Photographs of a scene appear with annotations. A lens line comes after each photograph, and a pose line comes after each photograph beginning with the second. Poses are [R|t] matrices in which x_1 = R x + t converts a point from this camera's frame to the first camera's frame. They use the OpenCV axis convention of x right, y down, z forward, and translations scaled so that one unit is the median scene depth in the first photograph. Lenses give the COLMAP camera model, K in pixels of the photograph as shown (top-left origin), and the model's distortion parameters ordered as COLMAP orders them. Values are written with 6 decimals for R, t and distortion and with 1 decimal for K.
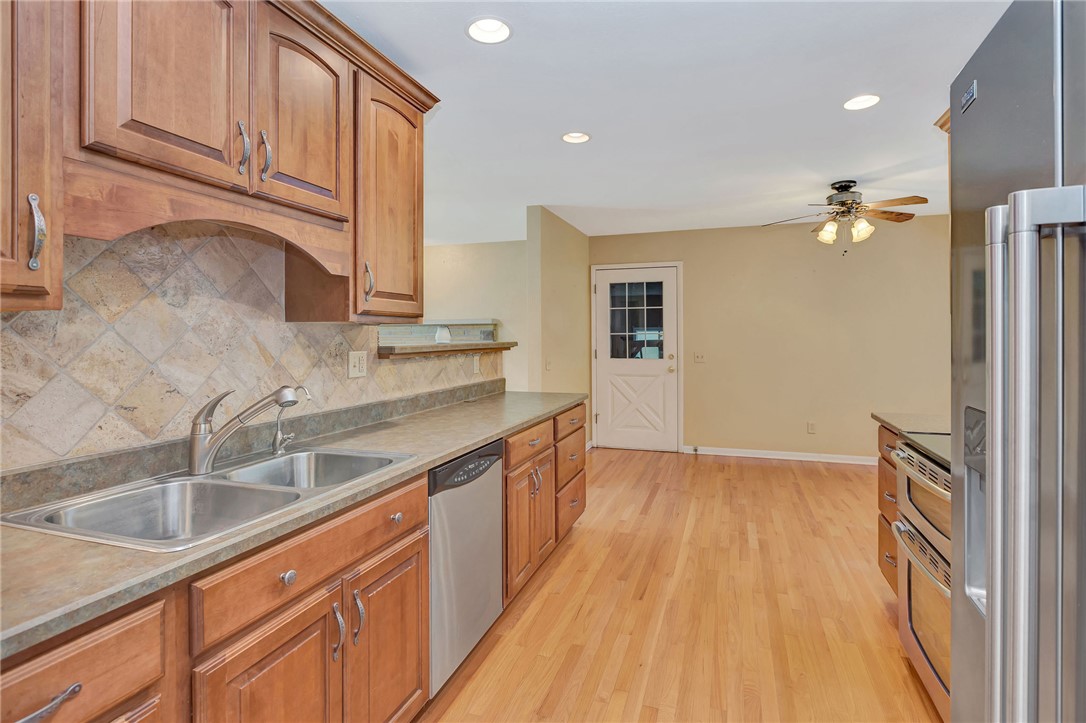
lens RADIAL K [[521.3, 0, 566.0], [0, 521.3, 336.6], [0, 0, 1]] dist [0.003139, -0.000751]
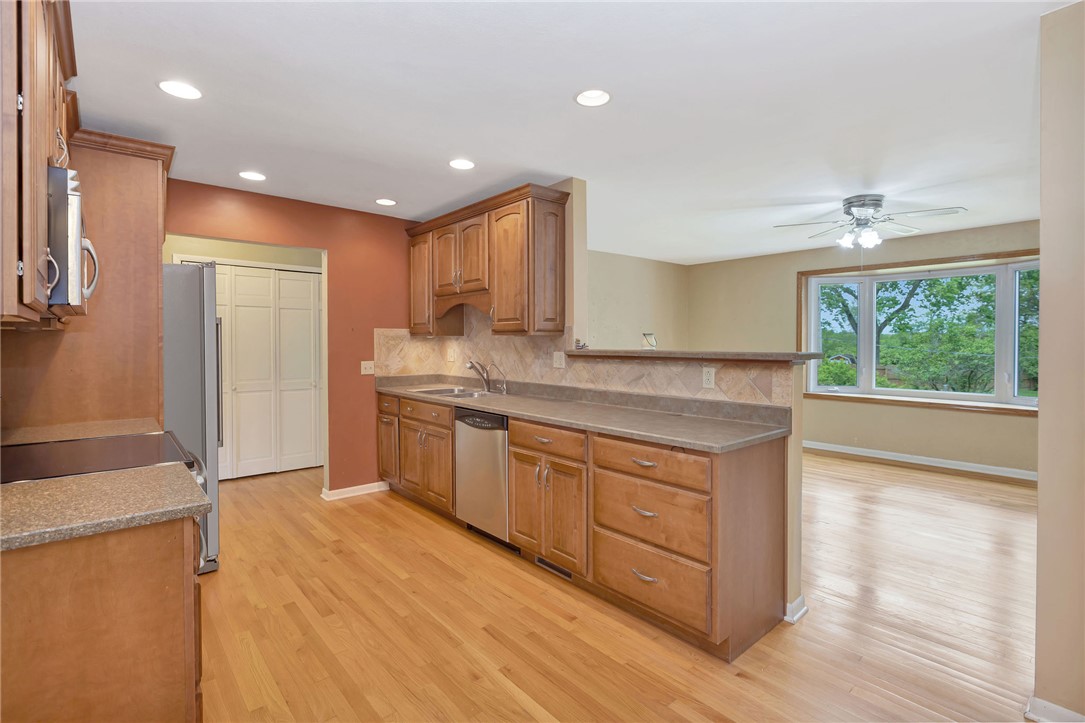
lens RADIAL K [[520.9, 0, 555.8], [0, 520.9, 348.2], [0, 0, 1]] dist [0.003139, -0.000751]
pose [[-0.513825, 0.012506, -0.857804, 0.921927], [-0.001542, 0.999879, 0.015501, -0.008586], [0.857894, 0.009288, -0.513744, 1.683185]]
